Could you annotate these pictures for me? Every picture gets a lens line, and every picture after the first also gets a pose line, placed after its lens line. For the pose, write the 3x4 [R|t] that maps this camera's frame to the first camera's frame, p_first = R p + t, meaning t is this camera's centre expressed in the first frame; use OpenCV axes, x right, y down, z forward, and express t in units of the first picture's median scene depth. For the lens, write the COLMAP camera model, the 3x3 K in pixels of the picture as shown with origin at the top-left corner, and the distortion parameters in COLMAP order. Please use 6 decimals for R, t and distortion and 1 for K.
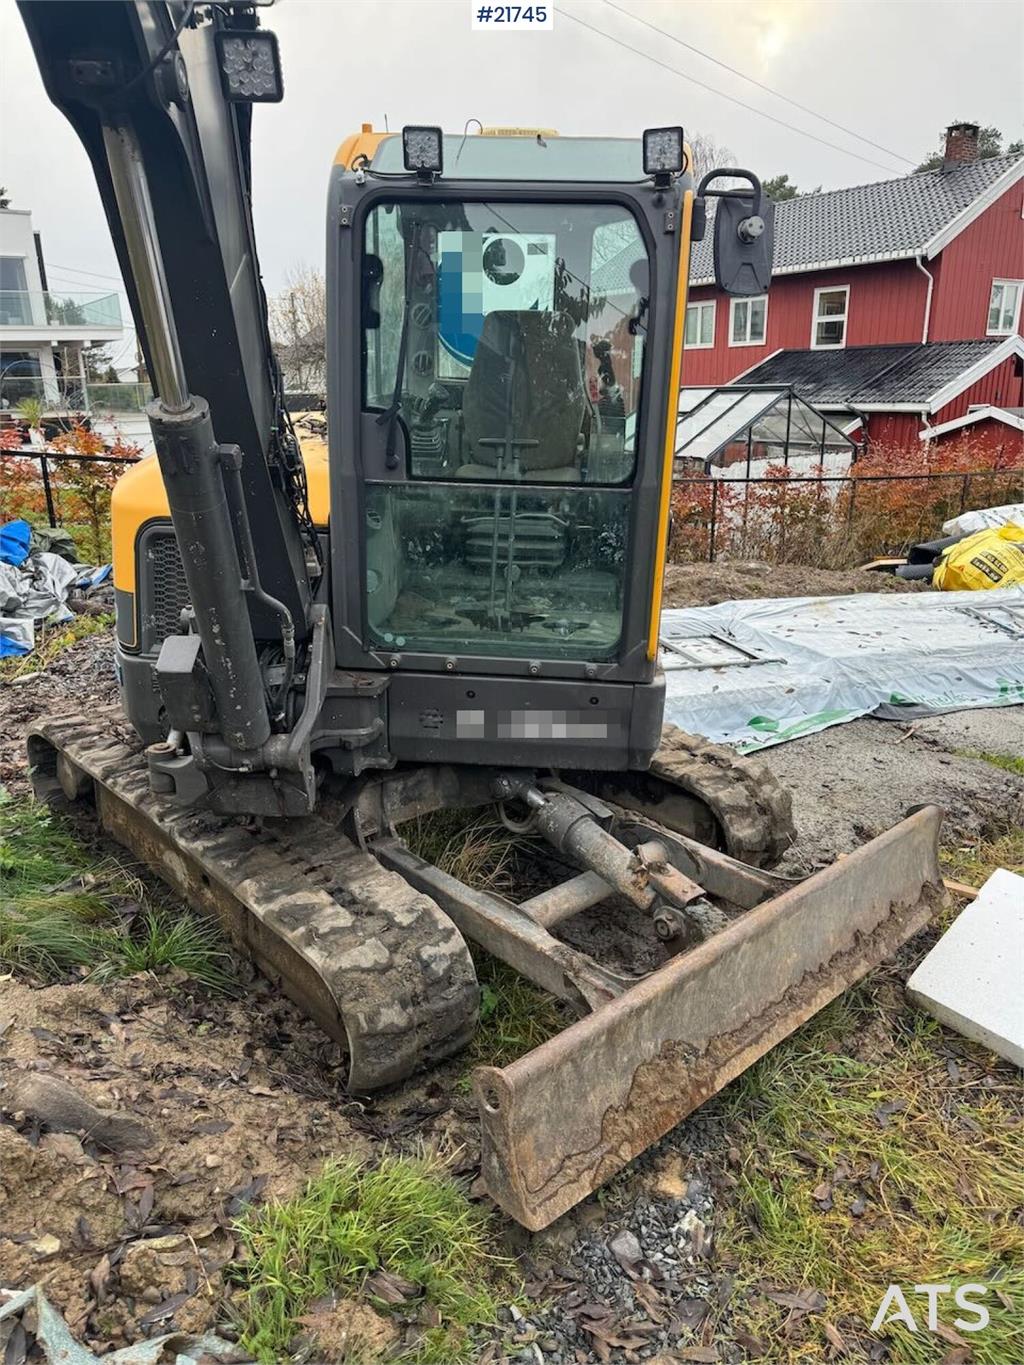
lens RADIAL K [[936.3, 0, 503.8], [0, 936.3, 684.4], [0, 0, 1]] dist [0.089855, -0.098362]
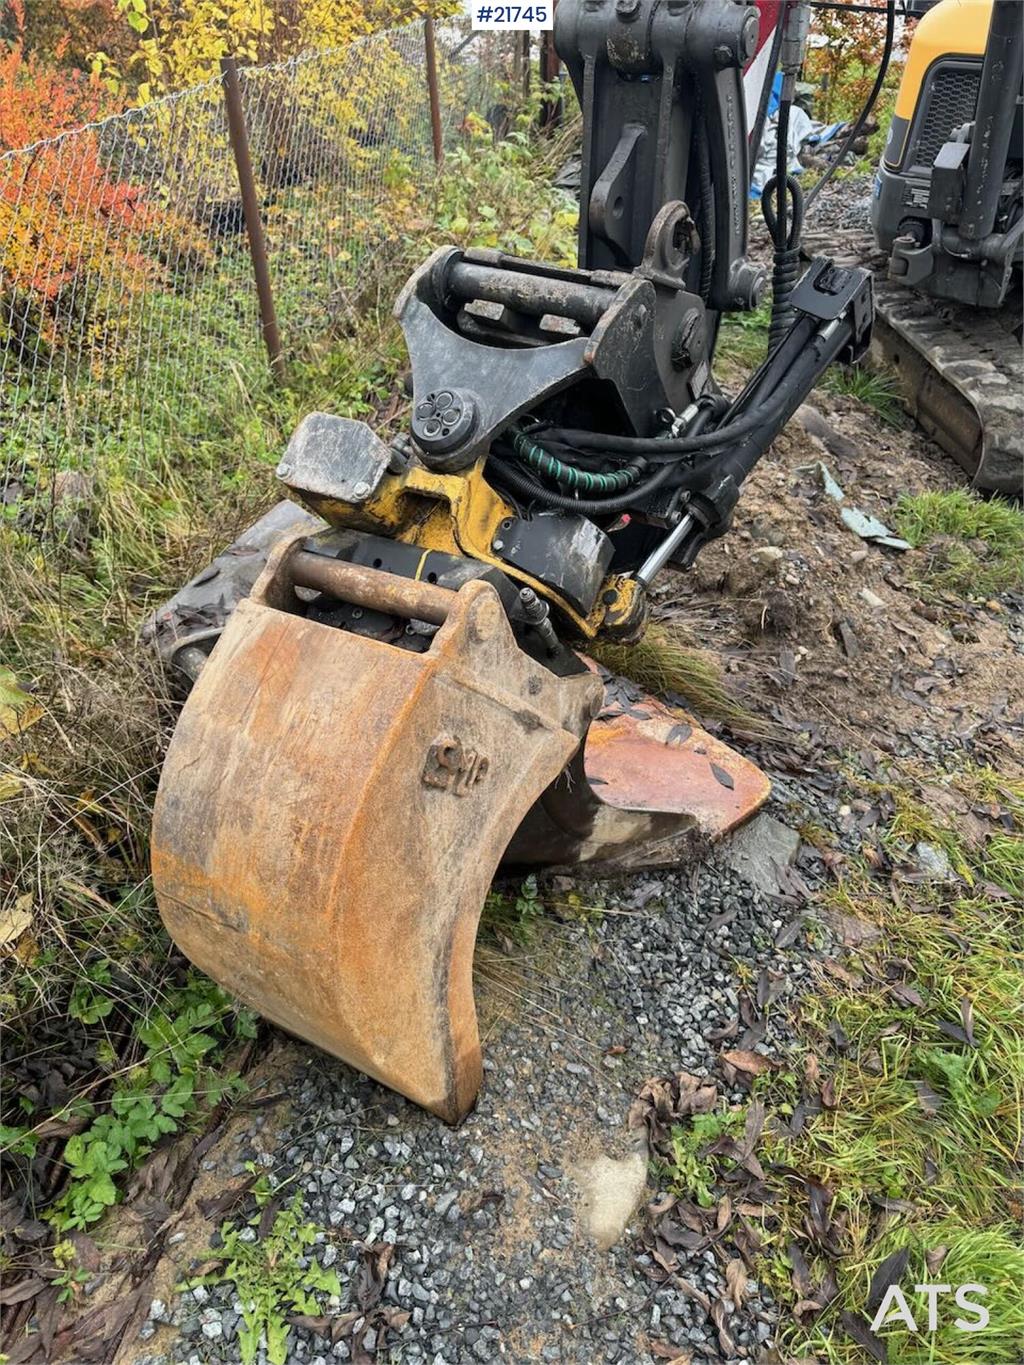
lens RADIAL K [[948.2, 0, 512.0], [0, 948.2, 682.5], [0, 0, 1]] dist [0.075397, -0.104414]
pose [[0.807513, 0.339167, -0.482586, 0.074936], [-0.140284, 0.905105, 0.401379, 0.155237], [0.572926, -0.256420, 0.778463, -0.567798]]
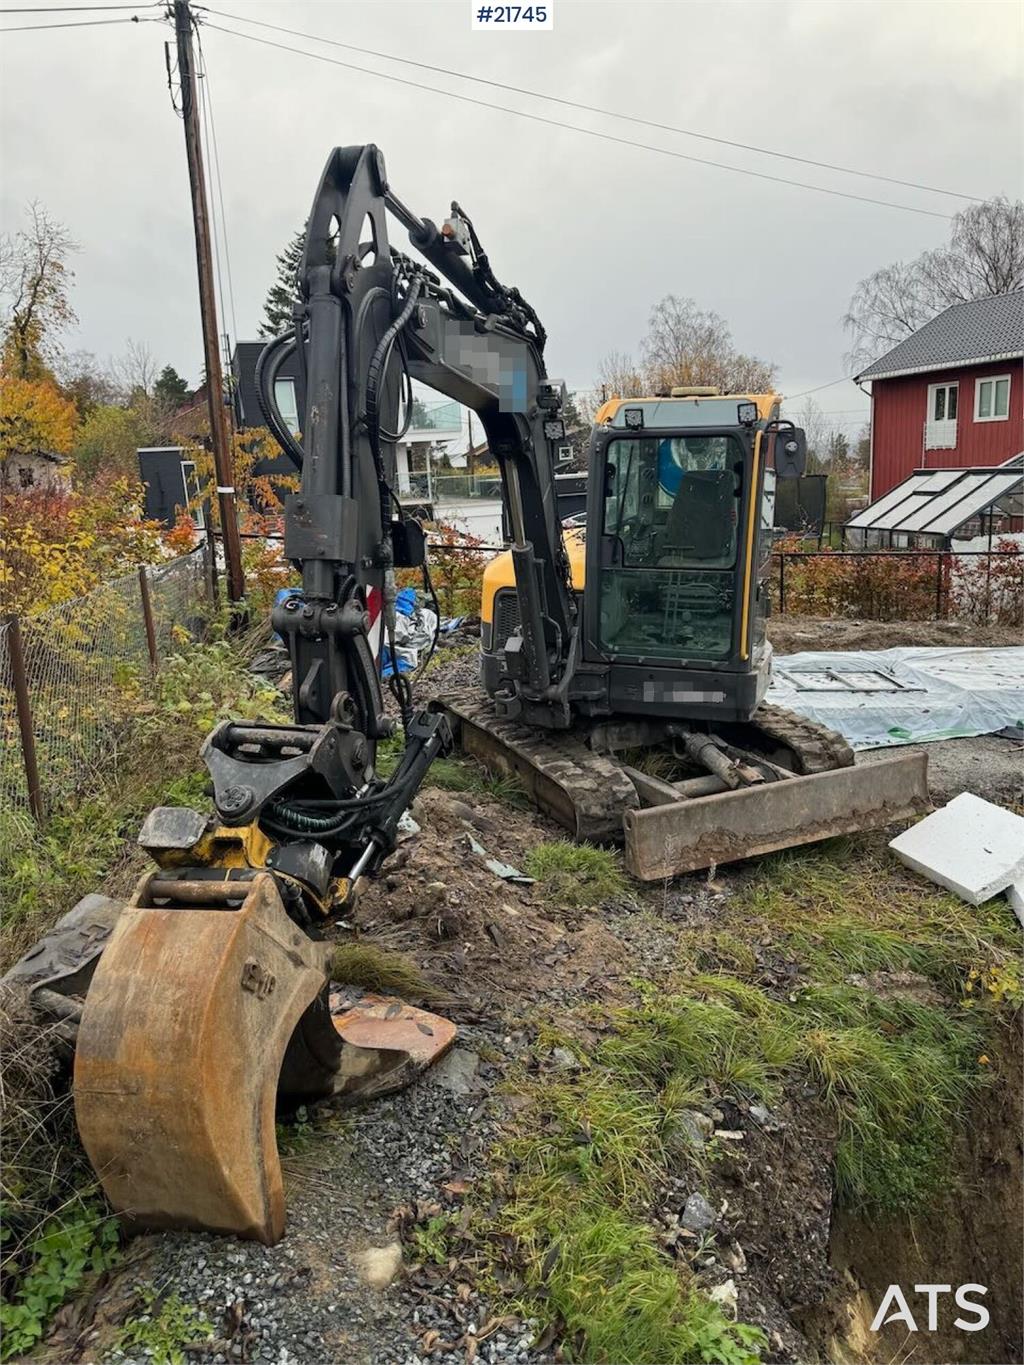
lens RADIAL K [[948.2, 0, 512.0], [0, 948.2, 682.5], [0, 0, 1]] dist [0.075397, -0.104414]
pose [[0.953782, 0.032480, -0.298739, 0.273339], [-0.054054, 0.996470, -0.064238, 0.163045], [0.295598, 0.077417, 0.952171, -0.941401]]
